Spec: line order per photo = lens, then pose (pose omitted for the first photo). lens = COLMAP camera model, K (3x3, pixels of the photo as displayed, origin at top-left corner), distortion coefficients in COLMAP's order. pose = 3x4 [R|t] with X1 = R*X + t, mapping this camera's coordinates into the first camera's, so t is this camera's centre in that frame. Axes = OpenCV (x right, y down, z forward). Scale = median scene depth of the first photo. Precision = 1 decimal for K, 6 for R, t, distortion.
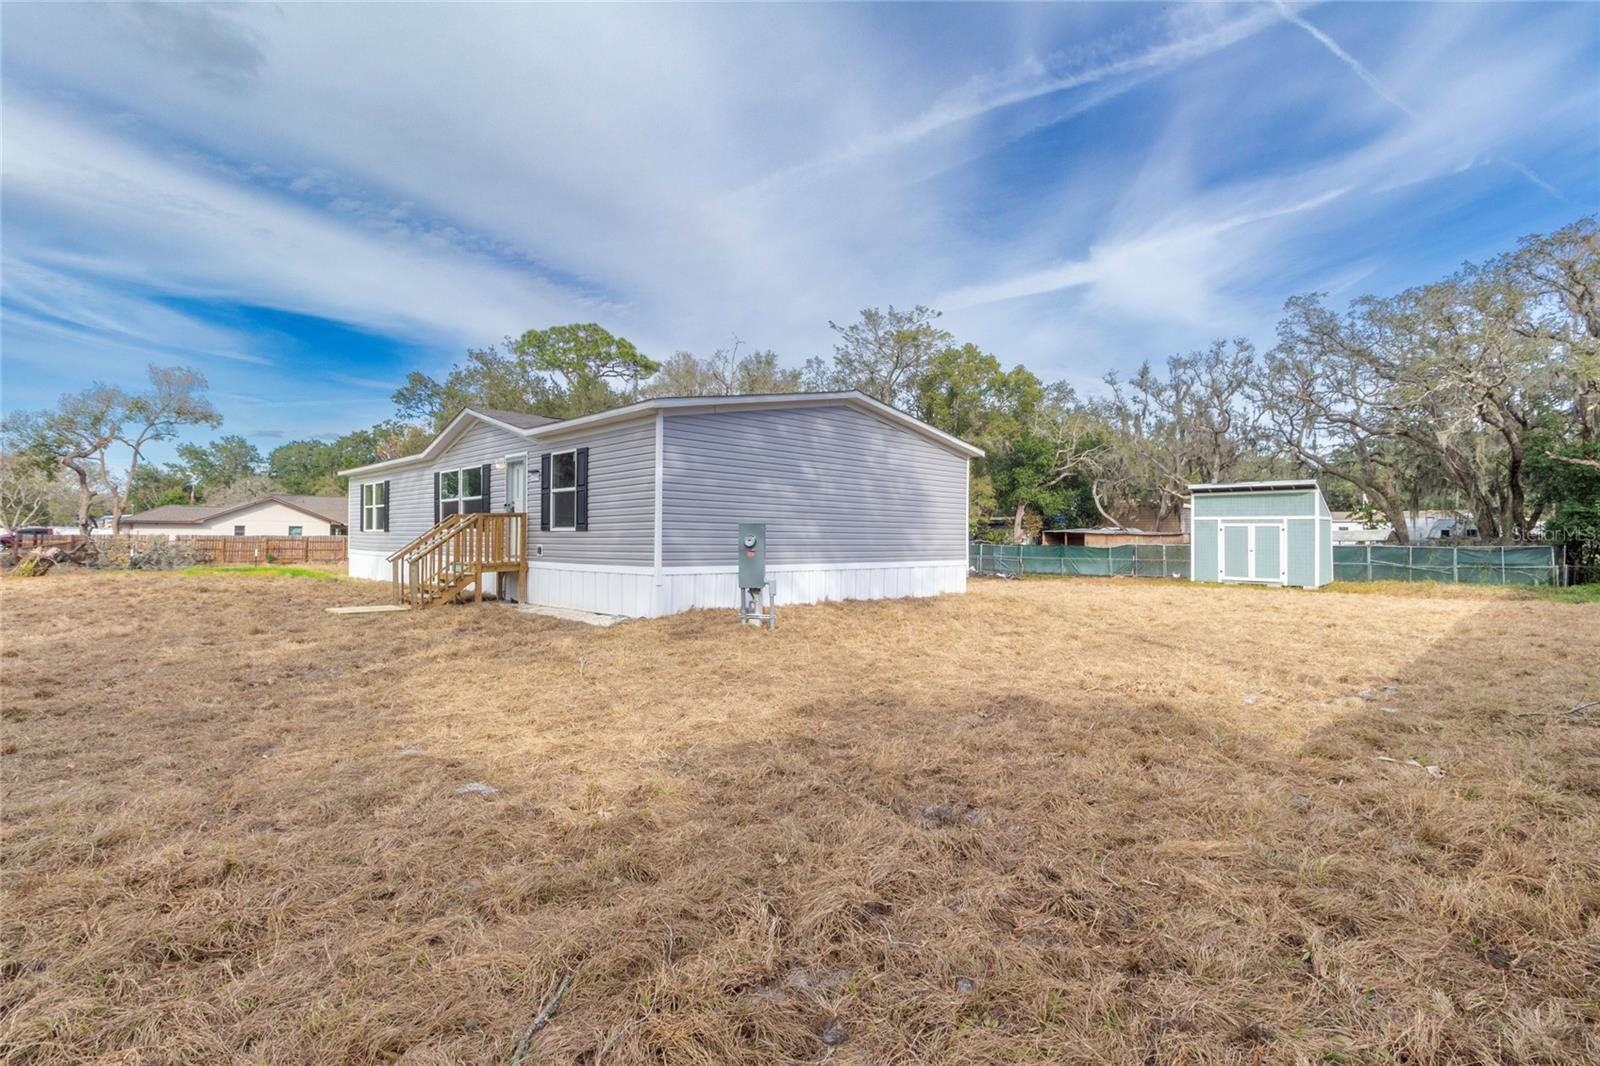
lens RADIAL K [[739.6, 0, 779.1], [0, 739.6, 506.8], [0, 0, 1]] dist [0.000436, 0.000297]
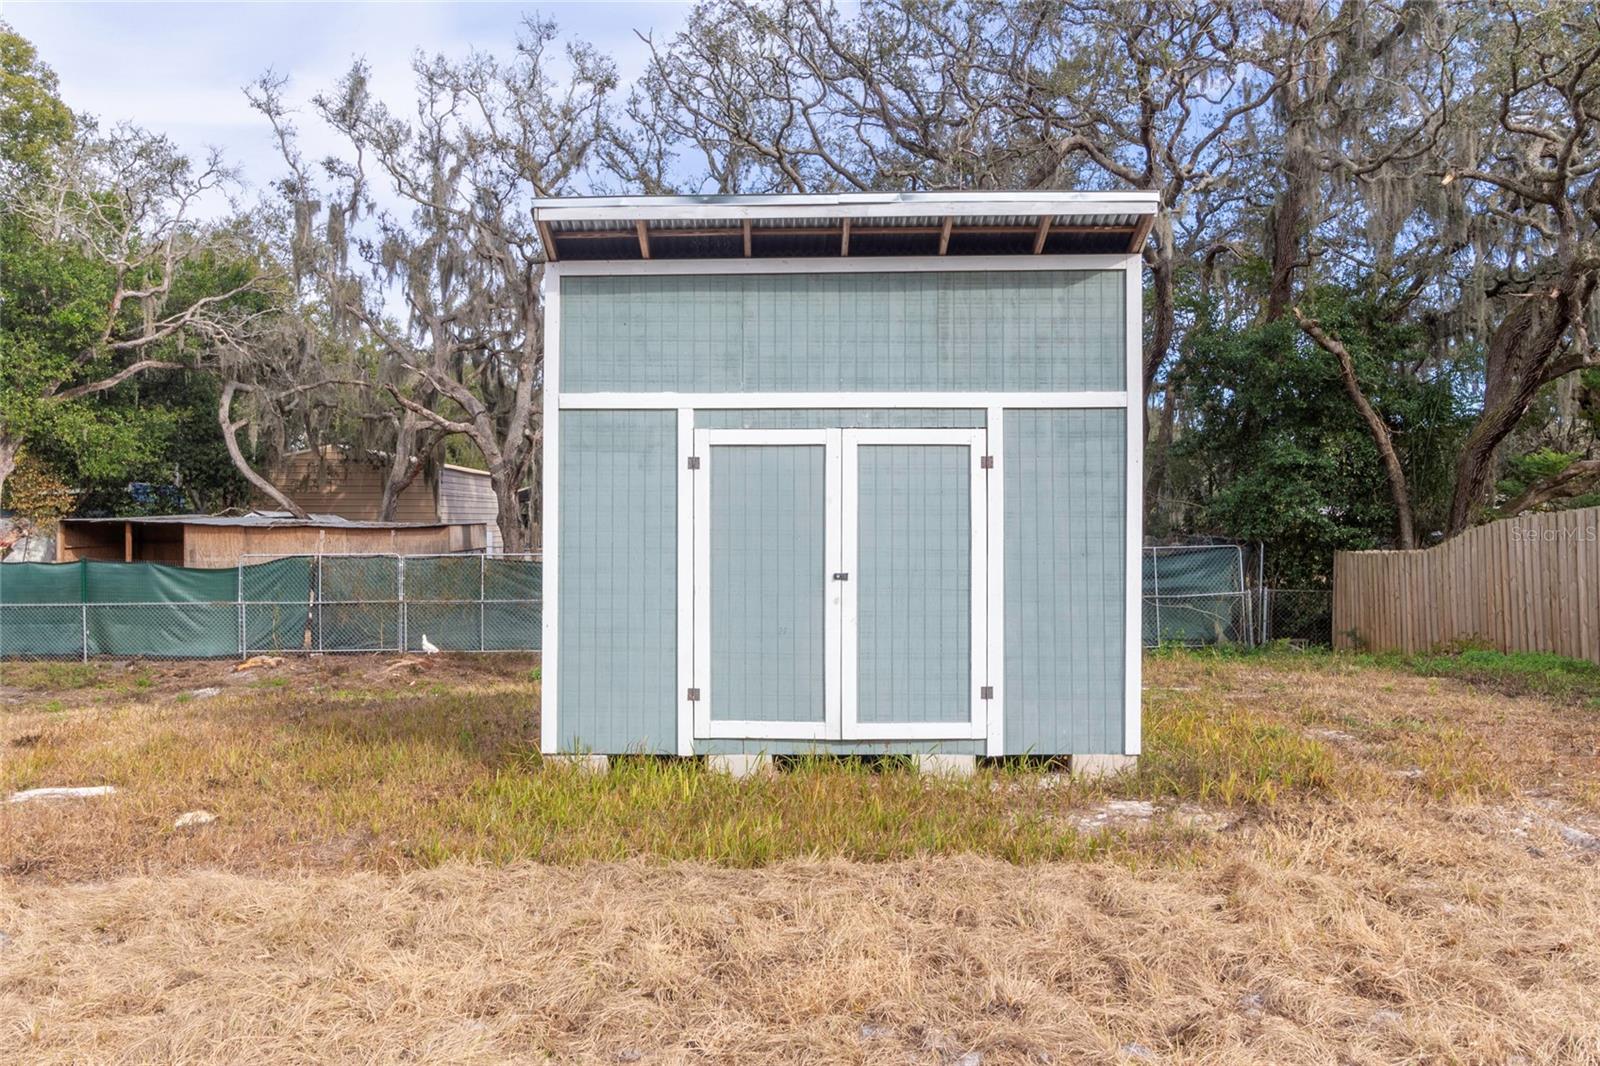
lens RADIAL K [[1299.5, 0, 801.2], [0, 1299.5, 535.8], [0, 0, 1]] dist [0.016482, 0.008192]
pose [[0.711875, -0.003008, 0.702300, 0.194123], [-0.020254, 0.999487, 0.024811, 0.019972], [-0.702014, -0.031886, 0.711449, 0.373440]]
